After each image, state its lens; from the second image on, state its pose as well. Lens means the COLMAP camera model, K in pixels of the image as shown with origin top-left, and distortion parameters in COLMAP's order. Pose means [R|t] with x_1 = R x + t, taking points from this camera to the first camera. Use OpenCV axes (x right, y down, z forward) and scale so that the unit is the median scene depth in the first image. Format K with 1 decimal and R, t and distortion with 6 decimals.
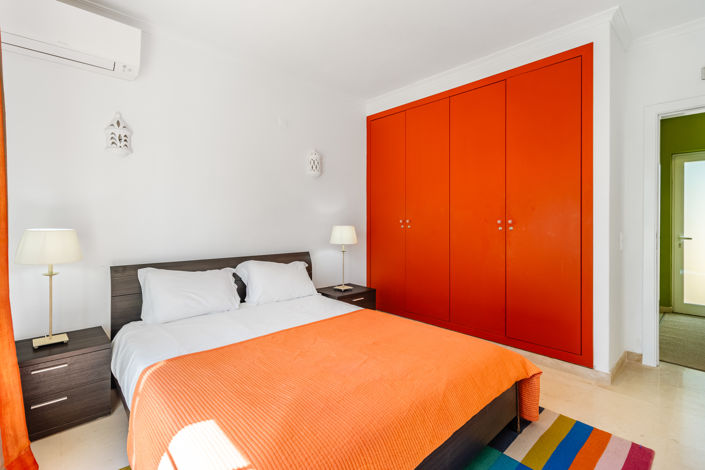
lens RADIAL K [[326.7, 0, 353.7], [0, 326.7, 218.6], [0, 0, 1]] dist [0.001094, 0.000131]
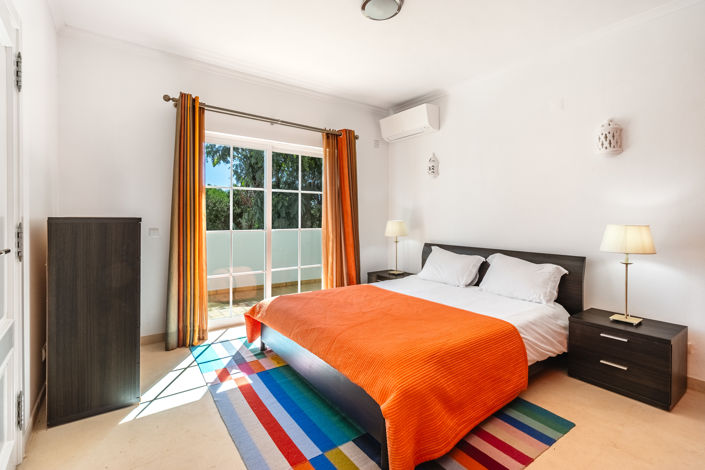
lens RADIAL K [[326.7, 0, 353.7], [0, 326.7, 218.6], [0, 0, 1]] dist [0.001094, 0.000131]
pose [[-0.124790, 0.012461, -0.992105, 0.844771], [0.011675, 0.999870, 0.011090, -0.007169], [0.992114, -0.010199, -0.124919, 0.664014]]
